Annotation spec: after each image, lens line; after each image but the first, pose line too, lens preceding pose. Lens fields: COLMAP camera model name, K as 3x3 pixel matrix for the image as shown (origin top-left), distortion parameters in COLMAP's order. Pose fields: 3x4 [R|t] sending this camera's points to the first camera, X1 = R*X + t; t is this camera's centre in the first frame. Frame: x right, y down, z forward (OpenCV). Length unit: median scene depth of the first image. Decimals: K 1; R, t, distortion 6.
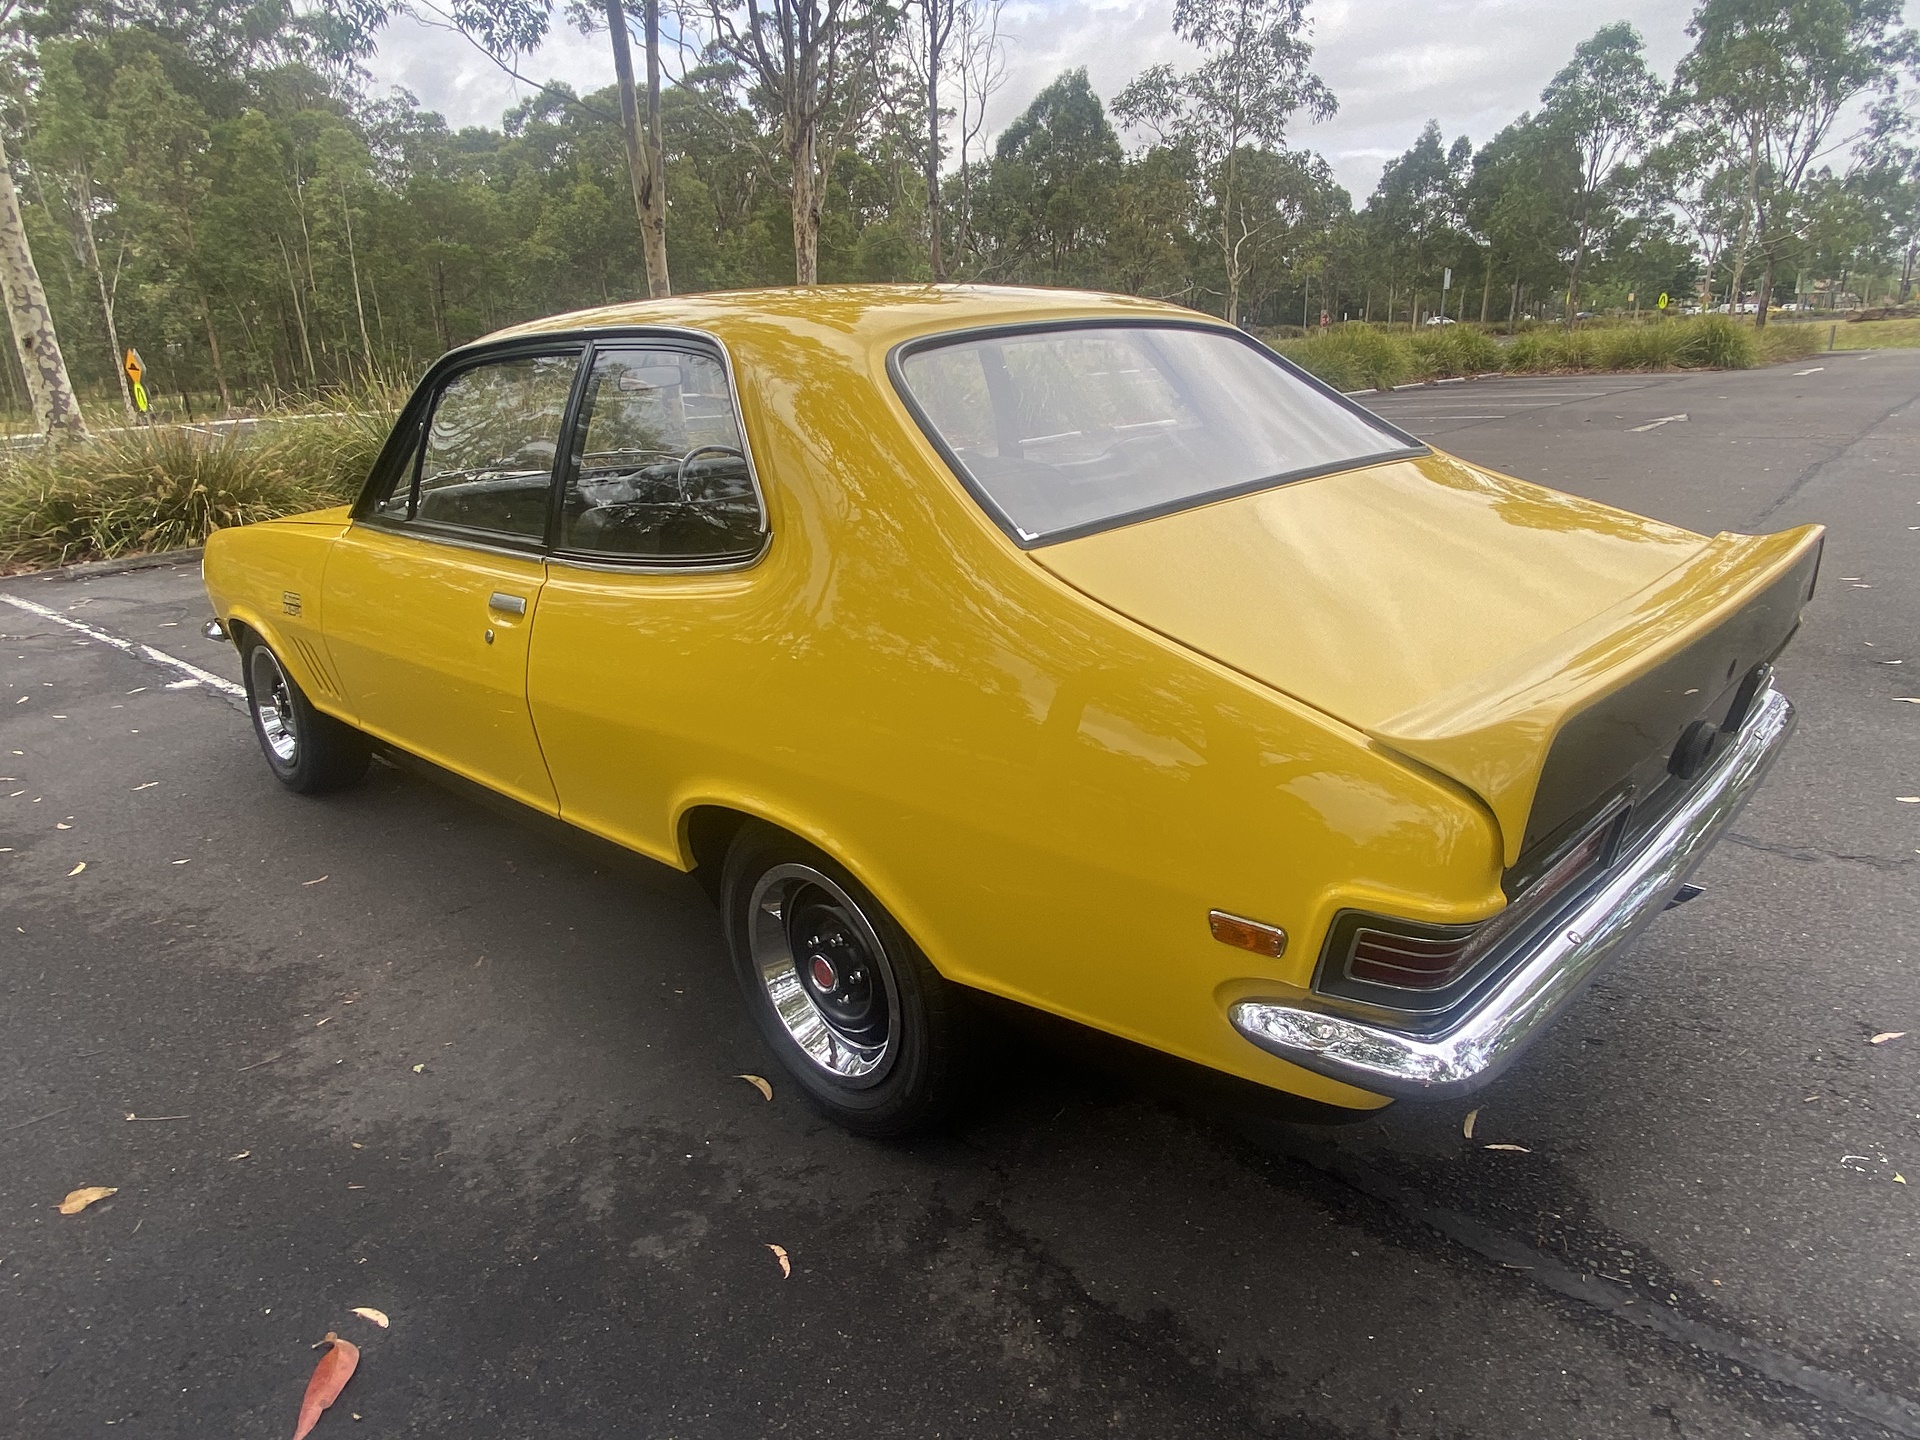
lens RADIAL K [[1142.2, 0, 960.0], [0, 1142.2, 720.0], [0, 0, 1]] dist [0.036628, -0.036555]
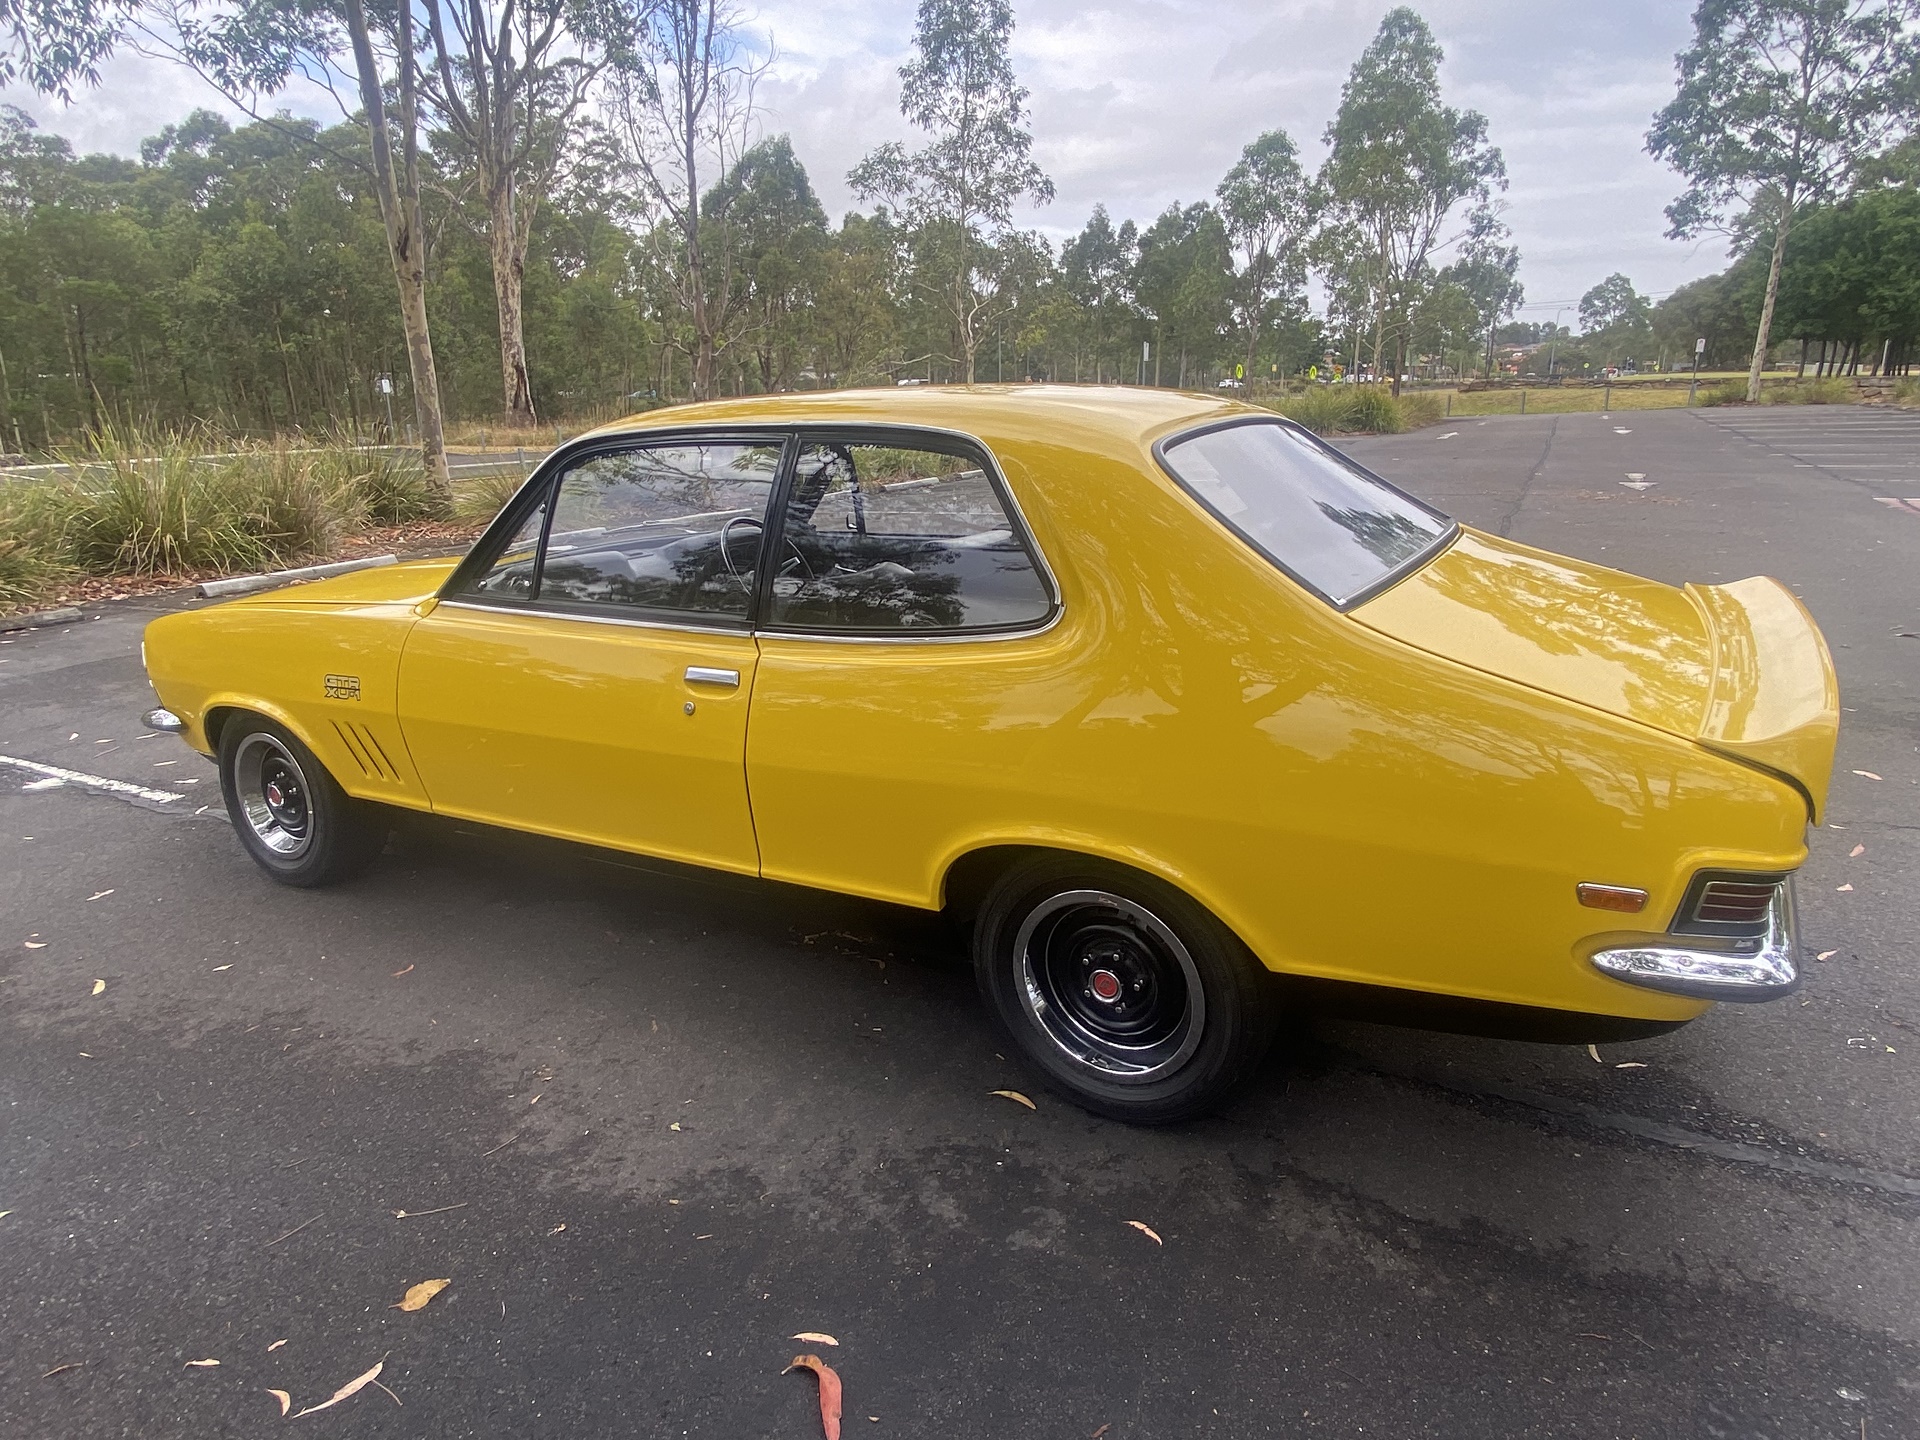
lens RADIAL K [[1142.2, 0, 960.0], [0, 1142.2, 720.0], [0, 0, 1]] dist [0.036628, -0.036555]
pose [[0.971182, -0.050725, 0.232877, -0.036774], [0.061252, 0.997391, -0.038195, -0.000547], [-0.230332, 0.051359, 0.971756, -0.006430]]
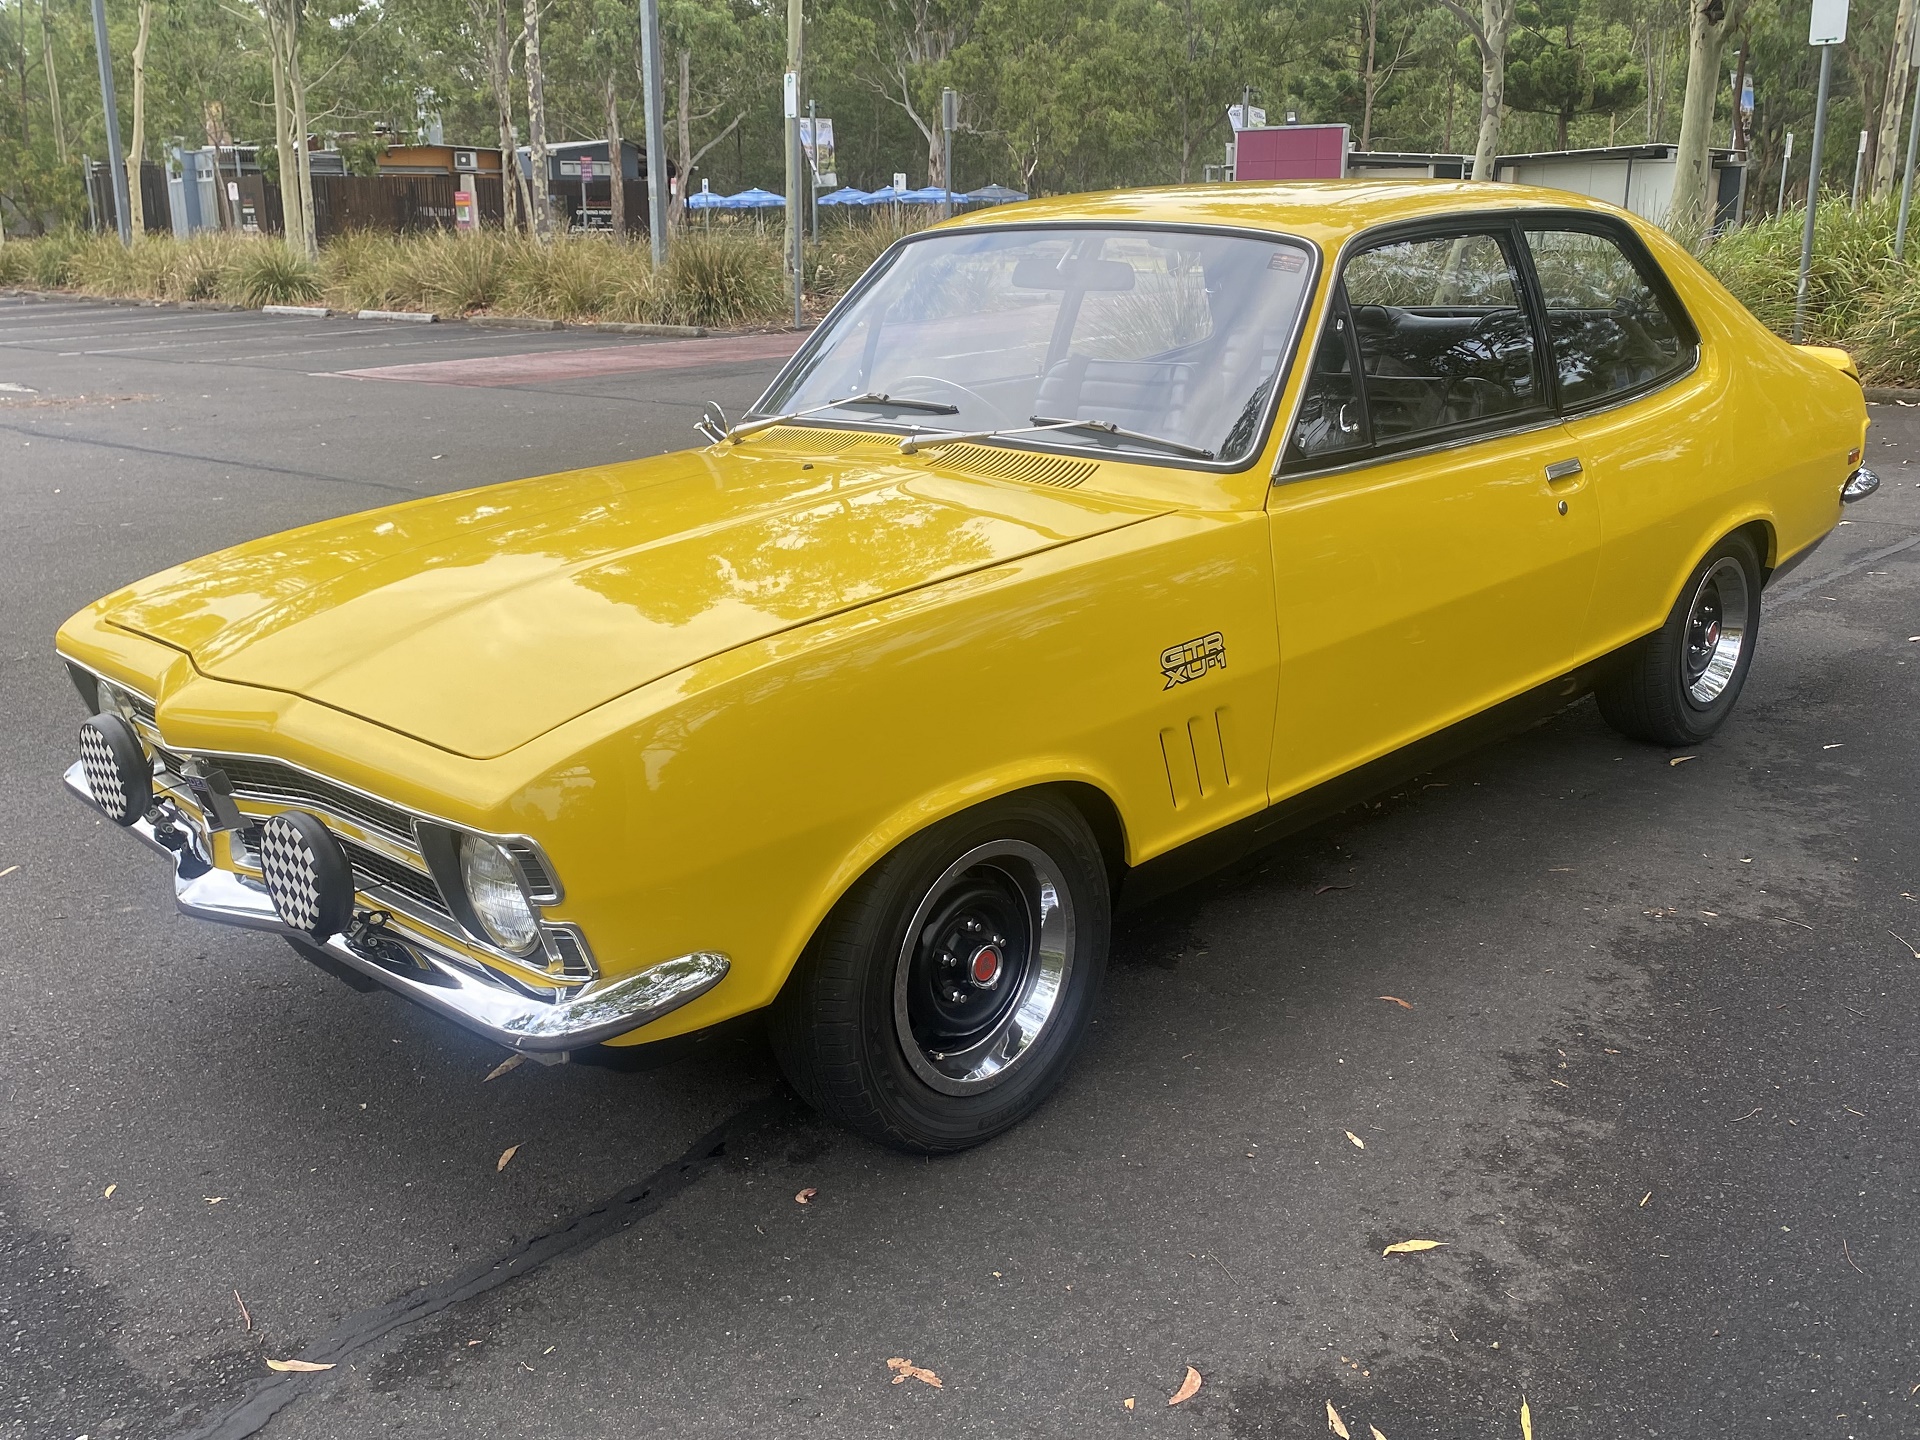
lens RADIAL K [[1744.3, 0, 960.0], [0, 1744.3, 720.0], [0, 0, 1]] dist [0.016537, 0.008001]
pose [[0.020842, -0.240452, 0.970437, -0.173116], [0.325832, 0.919288, 0.220781, -0.036478], [-0.945198, 0.311598, 0.097507, 0.125091]]
